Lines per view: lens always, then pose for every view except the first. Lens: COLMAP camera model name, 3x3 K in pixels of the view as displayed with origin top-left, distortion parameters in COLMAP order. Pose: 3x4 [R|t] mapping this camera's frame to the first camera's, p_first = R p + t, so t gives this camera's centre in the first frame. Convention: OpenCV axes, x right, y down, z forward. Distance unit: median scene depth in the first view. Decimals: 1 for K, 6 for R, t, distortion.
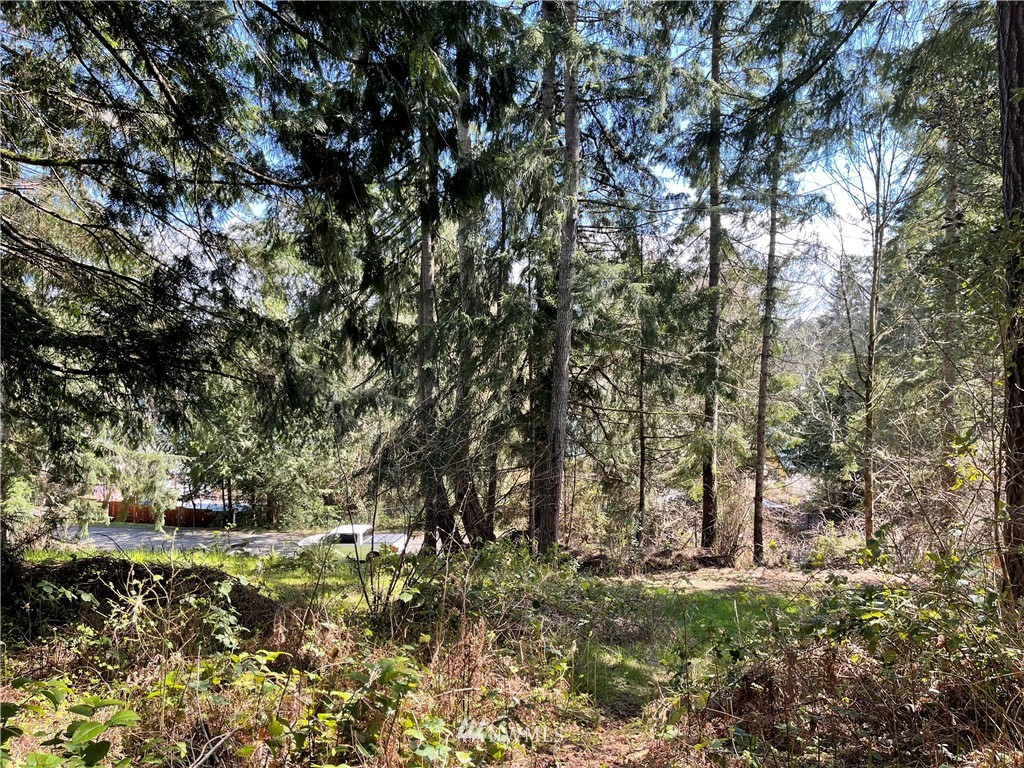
lens RADIAL K [[796.1, 0, 512.0], [0, 796.1, 384.0], [0, 0, 1]] dist [0.079821, -0.002120]
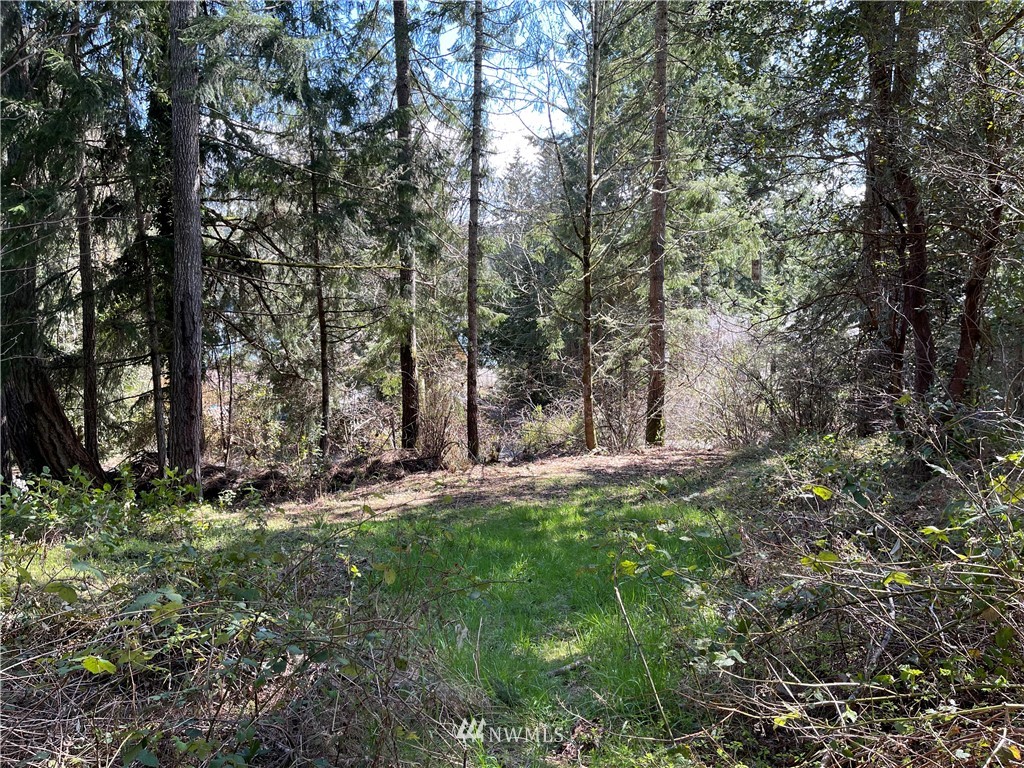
lens RADIAL K [[796.1, 0, 512.0], [0, 796.1, 384.0], [0, 0, 1]] dist [0.079821, -0.002120]
pose [[0.921560, -0.064917, 0.382770, 0.033279], [0.020844, 0.992773, 0.118187, 0.044199], [-0.387676, -0.100938, 0.916253, 0.218633]]
